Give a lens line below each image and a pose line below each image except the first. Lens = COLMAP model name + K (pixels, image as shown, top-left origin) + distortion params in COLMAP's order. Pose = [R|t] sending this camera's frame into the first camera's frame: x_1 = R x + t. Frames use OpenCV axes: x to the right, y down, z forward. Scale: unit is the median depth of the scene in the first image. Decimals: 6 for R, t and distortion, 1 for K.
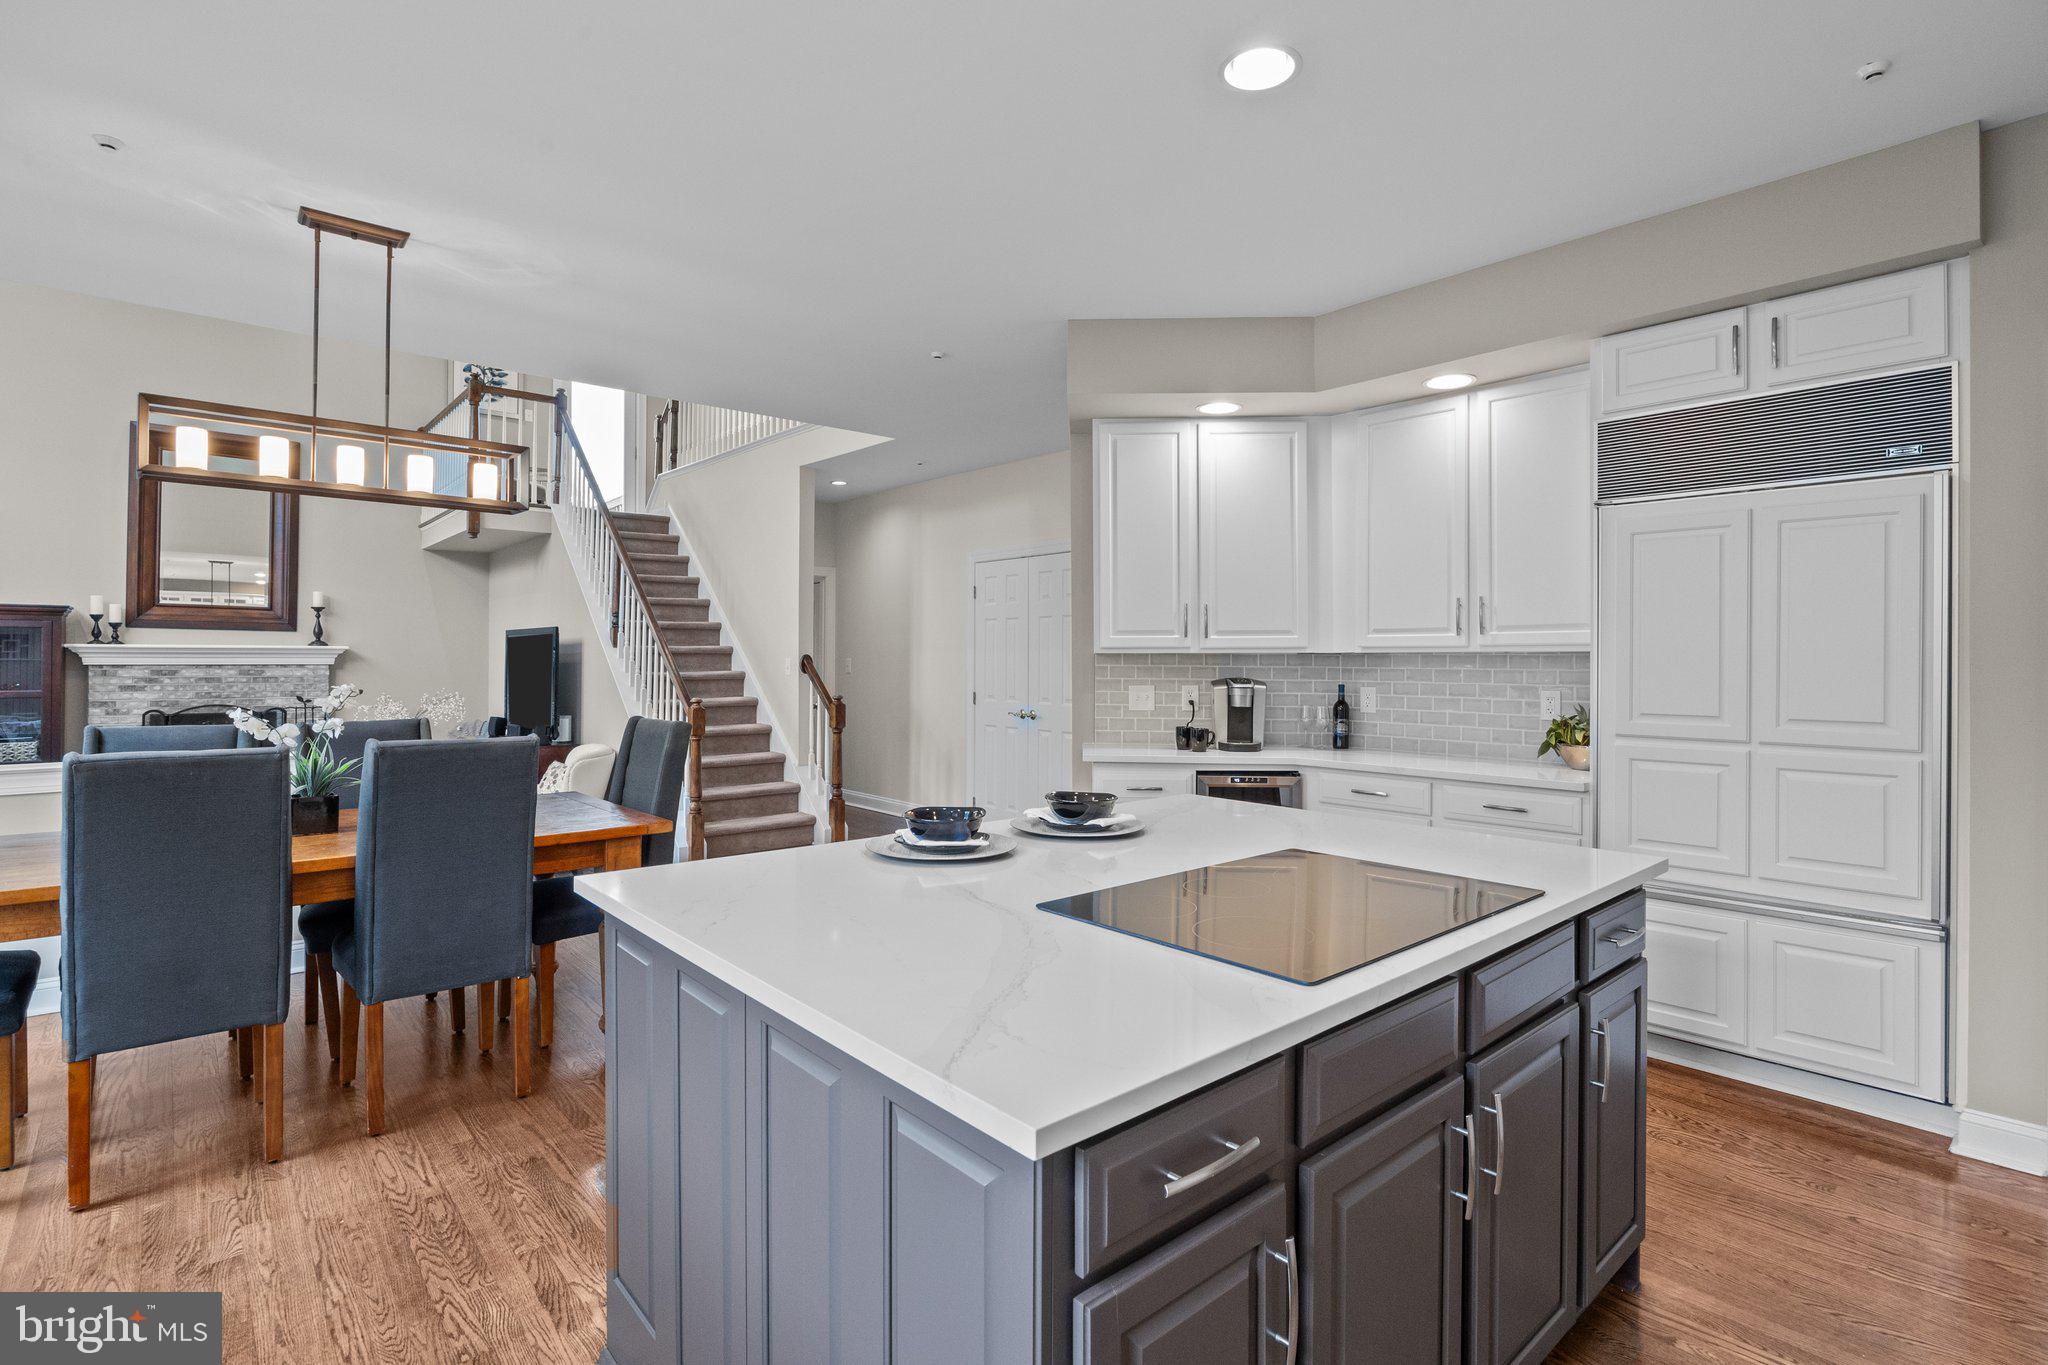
lens RADIAL K [[1002.1, 0, 1049.0], [0, 1002.1, 657.6], [0, 0, 1]] dist [-0.009054, 0.000326]
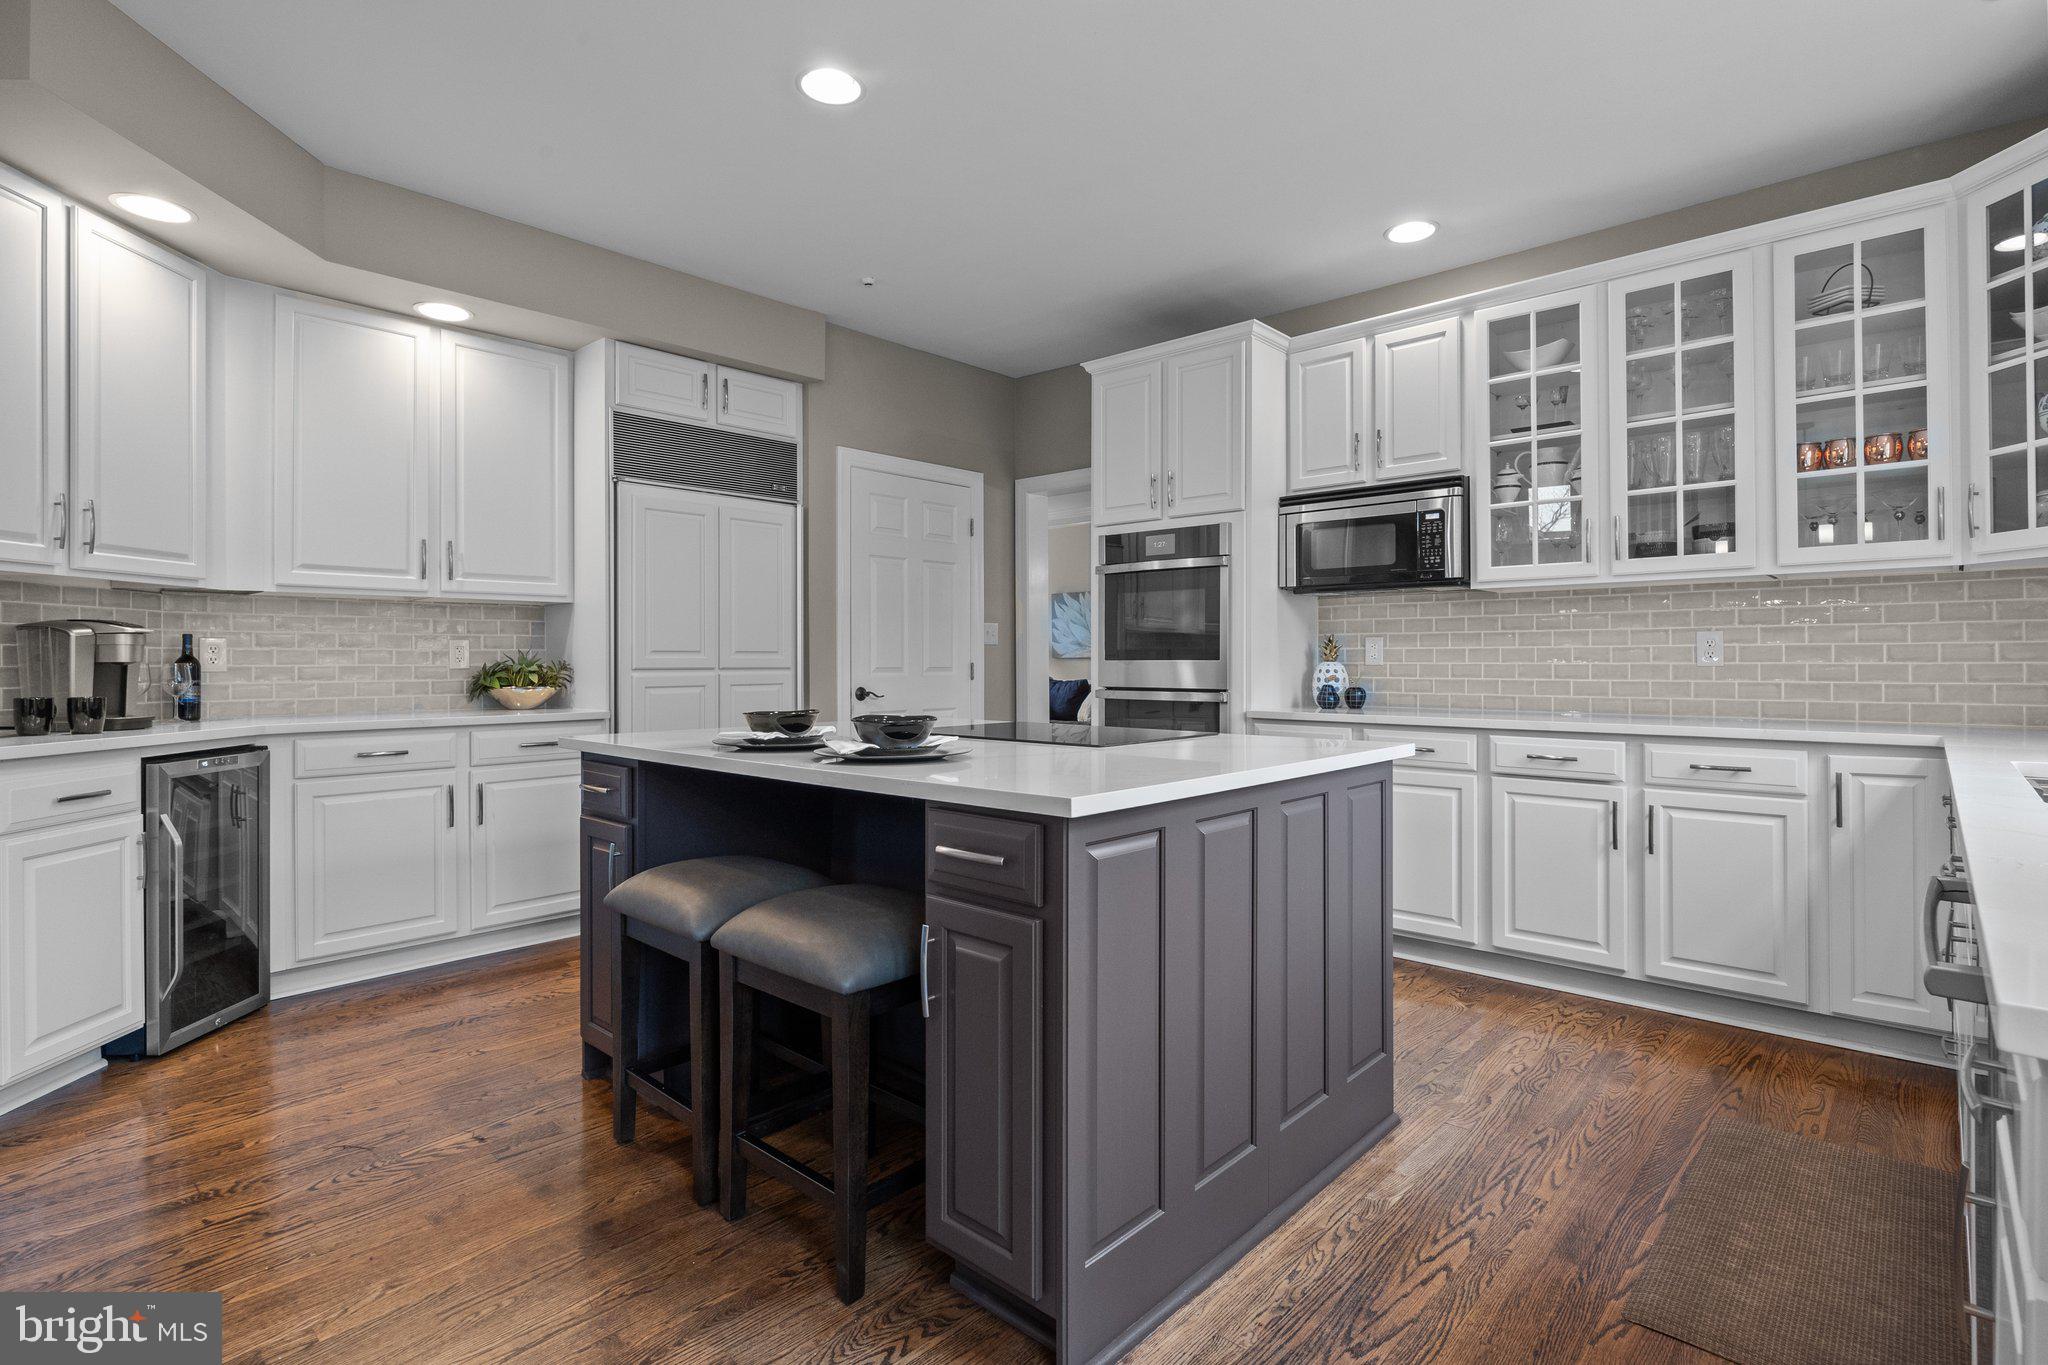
lens RADIAL K [[1002.1, 0, 1023.4], [0, 1002.1, 646.4], [0, 0, 1]] dist [-0.009054, 0.000326]
pose [[-0.105006, 0.006546, 0.994450, -0.278813], [-0.000745, 0.999978, -0.006661, 0.022461], [-0.994471, -0.001440, -0.104999, 0.254474]]
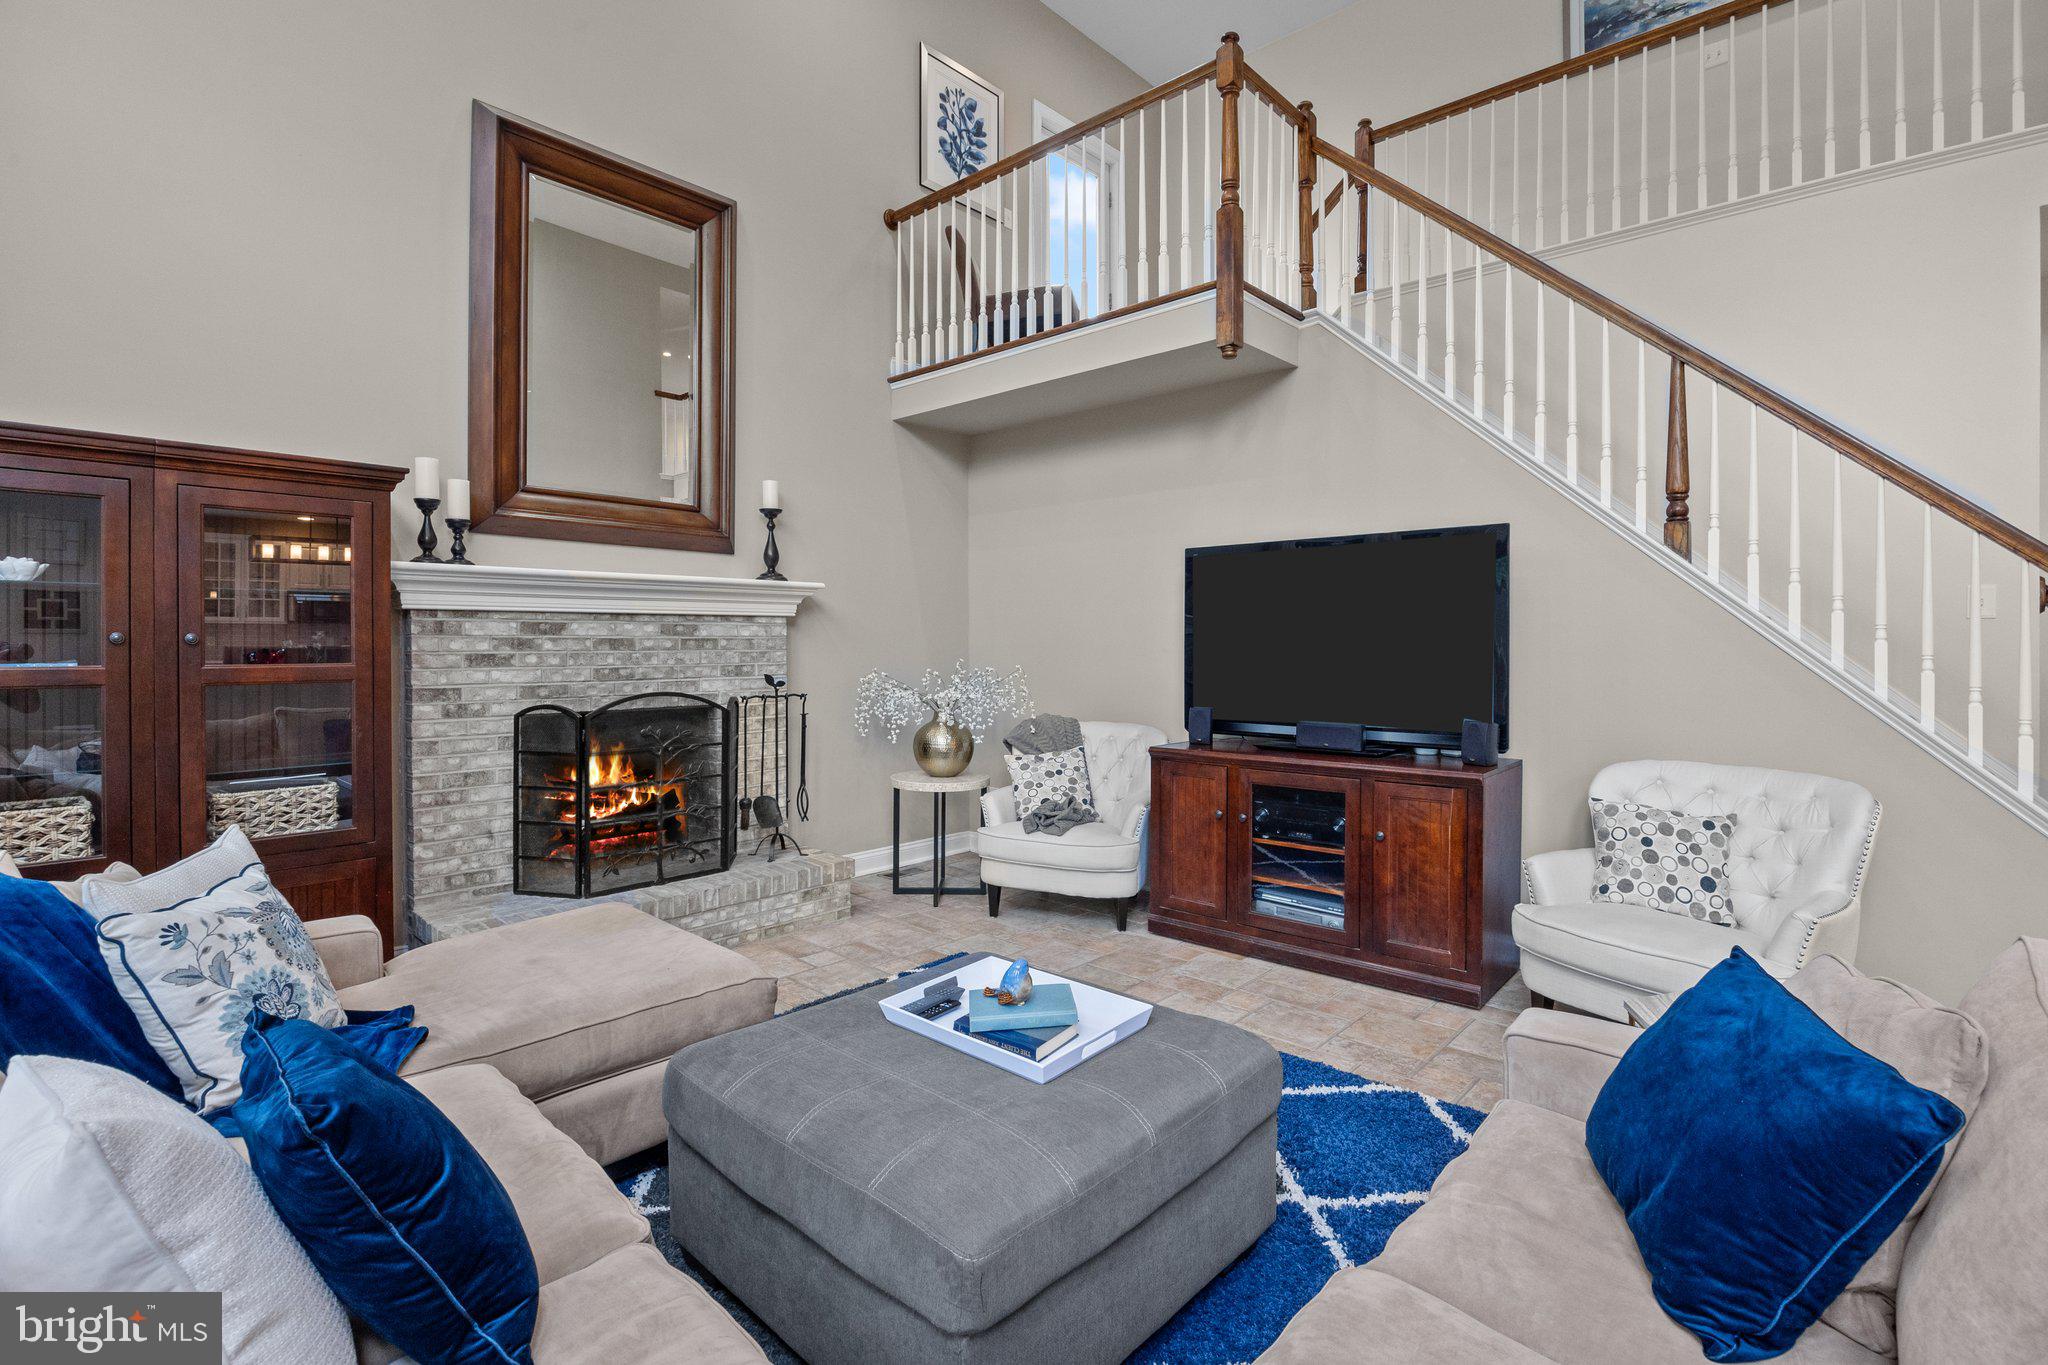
lens RADIAL K [[929.5, 0, 1047.9], [0, 929.5, 647.4], [0, 0, 1]] dist [-0.015663, 0.003601]
pose [[0.992364, -0.008796, 0.123030, -0.708430], [0.007840, 0.999935, 0.008252, 0.022912], [-0.123095, -0.007224, 0.992369, 0.529179]]
